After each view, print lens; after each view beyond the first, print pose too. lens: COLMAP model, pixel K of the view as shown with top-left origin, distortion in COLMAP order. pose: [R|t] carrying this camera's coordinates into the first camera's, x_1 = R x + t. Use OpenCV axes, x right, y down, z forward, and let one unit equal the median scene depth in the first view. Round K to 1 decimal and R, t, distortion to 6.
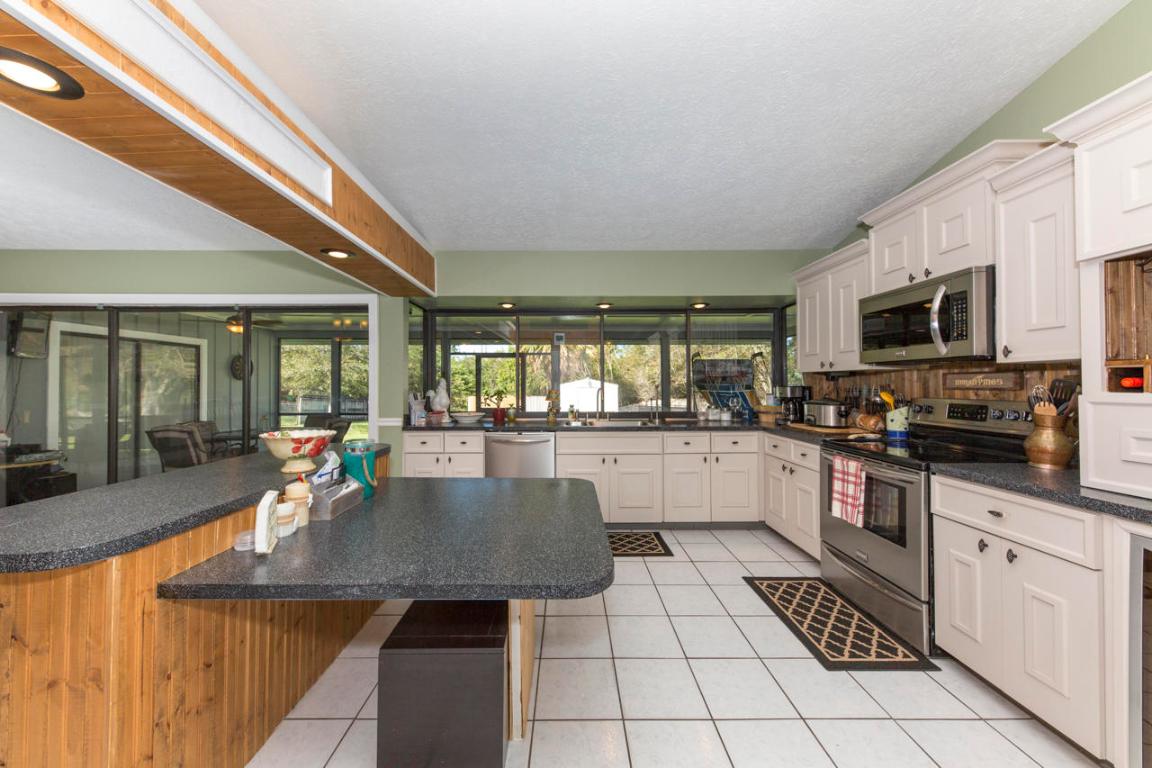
lens RADIAL K [[415.7, 0, 569.2], [0, 415.7, 379.1], [0, 0, 1]] dist [0.011110, 0.000237]
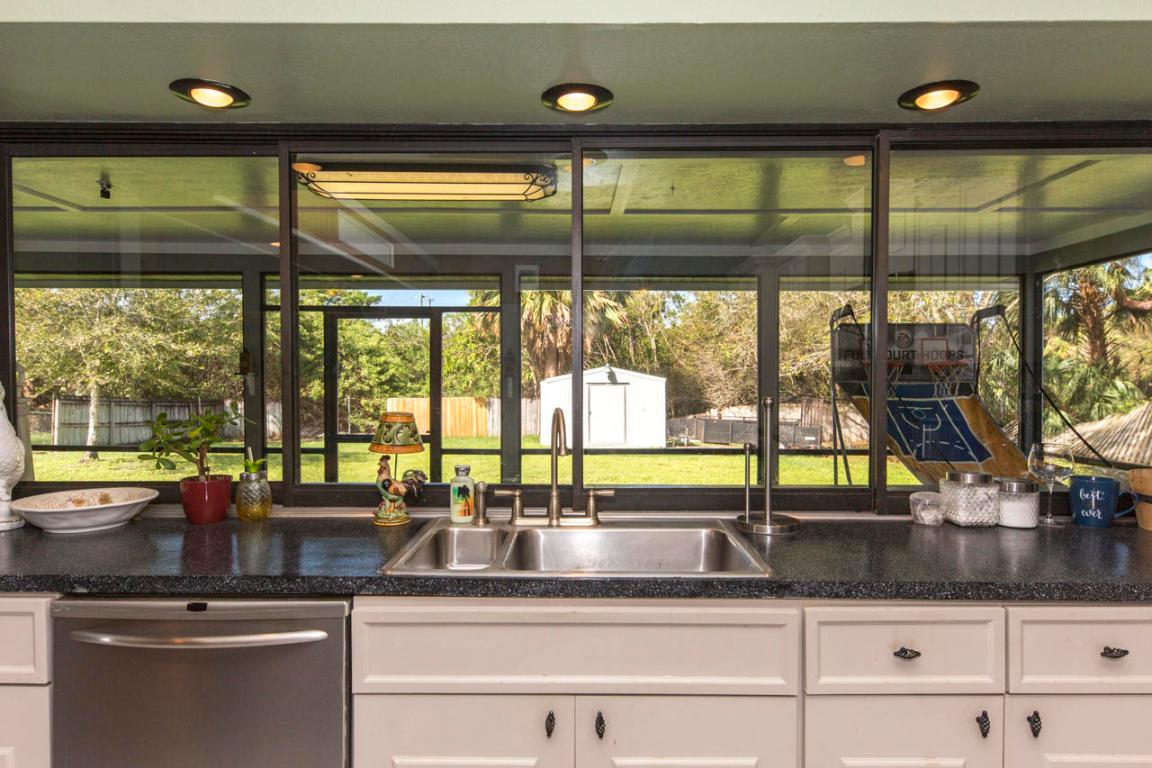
lens RADIAL K [[716.7, 0, 580.8], [0, 716.7, 383.7], [0, 0, 1]] dist [-0.003178, 0.001641]
pose [[0.999967, 0.004867, -0.006564, 0.046964], [-0.004698, 0.999667, 0.025386, -0.003104], [0.006686, -0.025354, 0.999656, 0.275349]]
